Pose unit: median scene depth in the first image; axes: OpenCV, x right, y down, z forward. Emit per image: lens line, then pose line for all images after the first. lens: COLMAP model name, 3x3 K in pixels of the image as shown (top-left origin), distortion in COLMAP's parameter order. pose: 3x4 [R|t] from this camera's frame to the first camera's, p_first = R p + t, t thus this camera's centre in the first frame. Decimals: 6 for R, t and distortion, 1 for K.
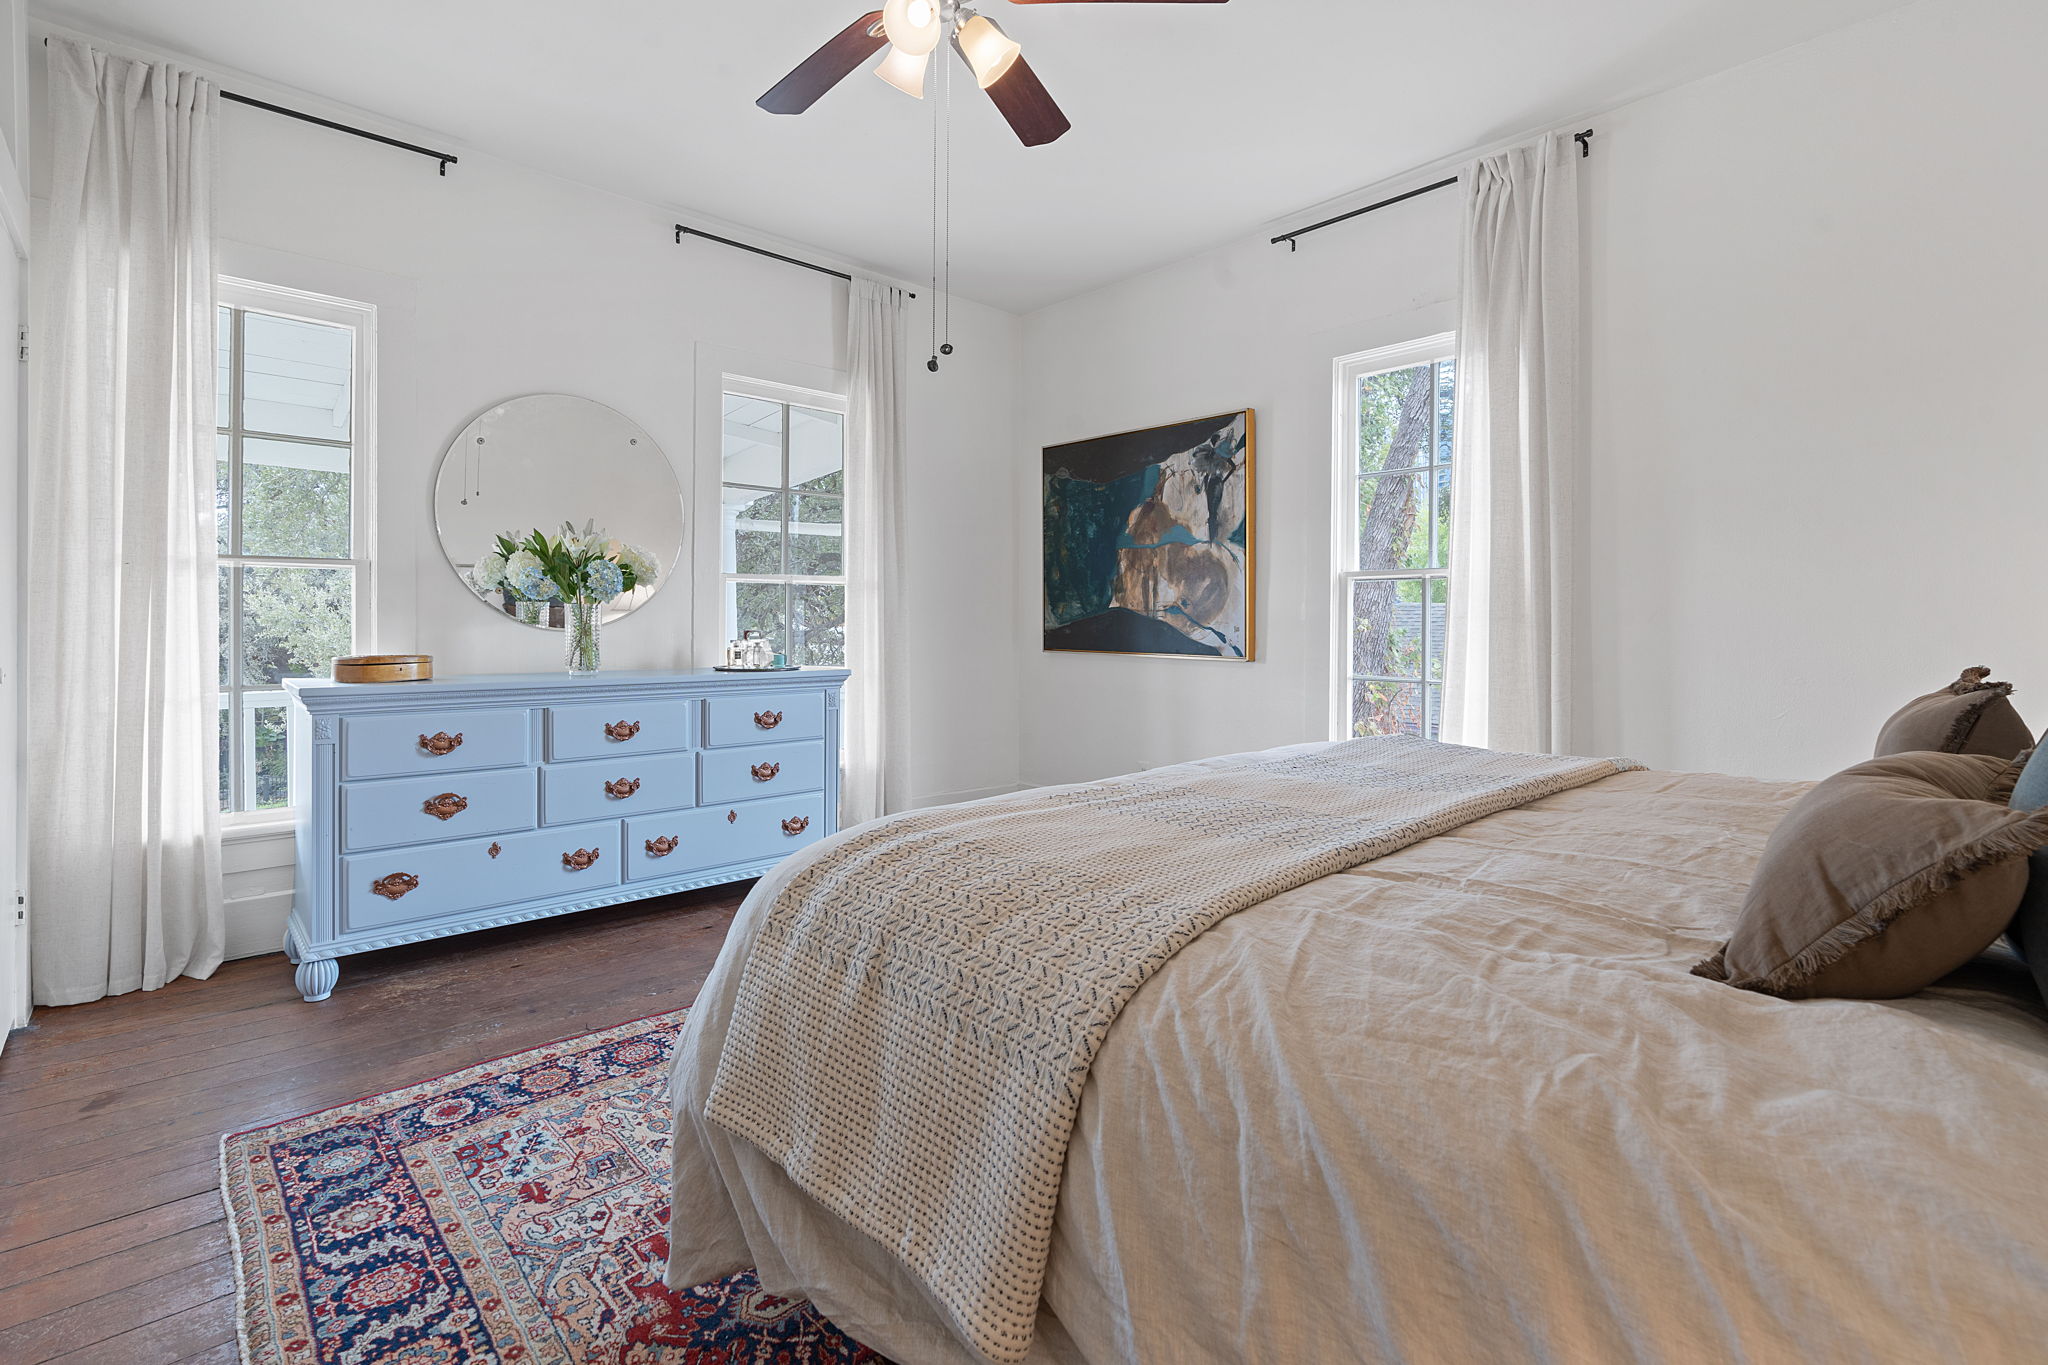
lens RADIAL K [[923.5, 0, 1001.2], [0, 923.5, 624.1], [0, 0, 1]] dist [-0.005600, -0.000260]
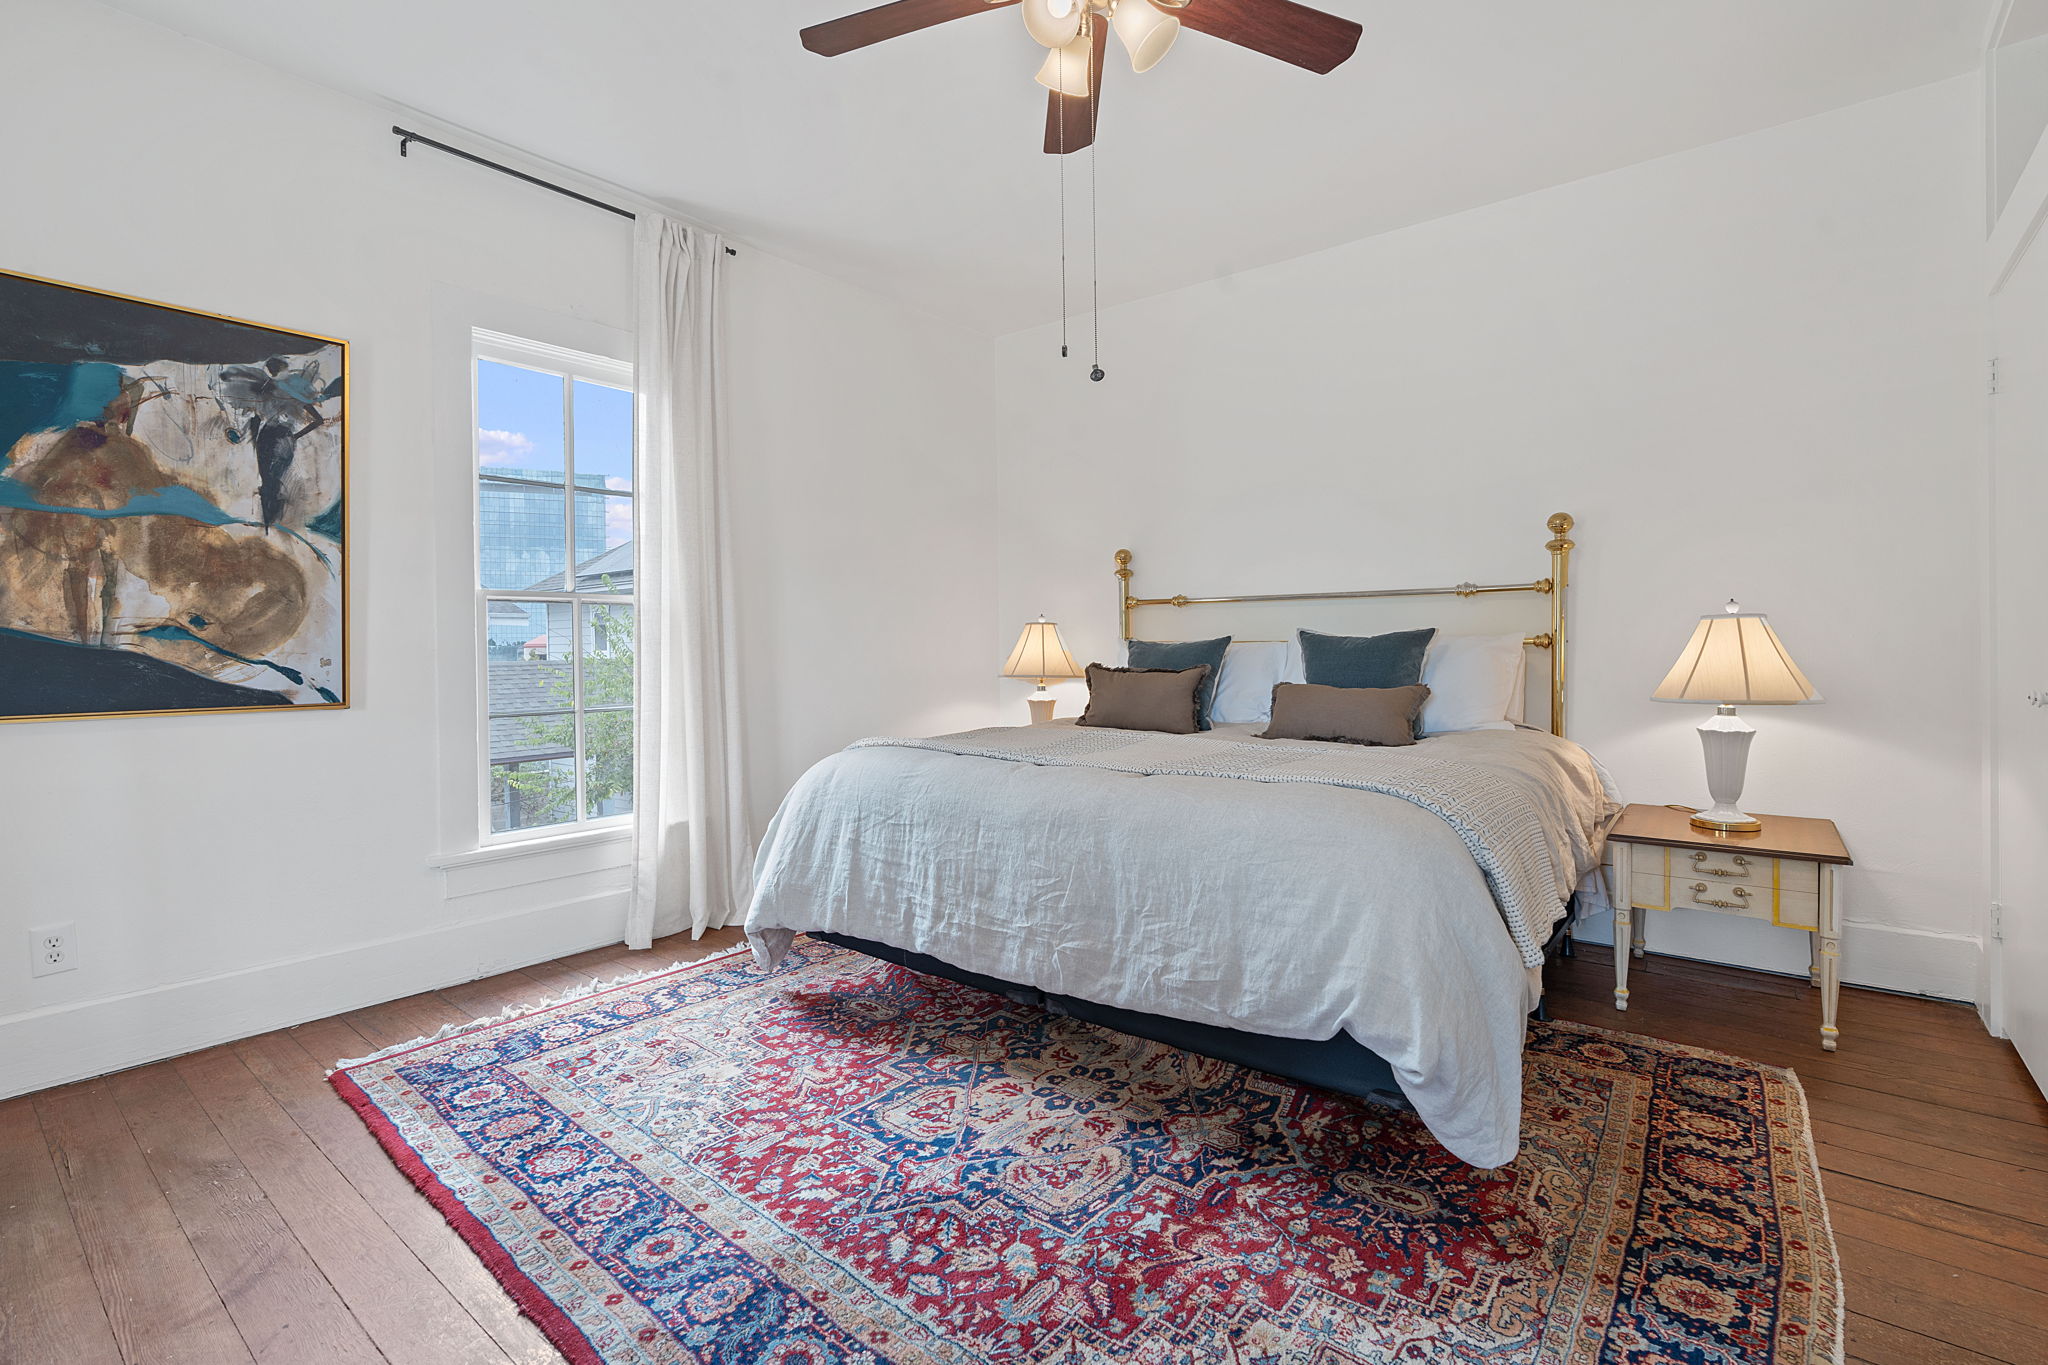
lens RADIAL K [[923.5, 0, 1023.5], [0, 923.5, 664.2], [0, 0, 1]] dist [-0.005600, -0.000260]
pose [[-0.149266, -0.023666, 0.988514, -0.479718], [0.008891, 0.999641, 0.025275, -0.005468], [-0.988757, 0.012562, -0.149002, 0.587464]]
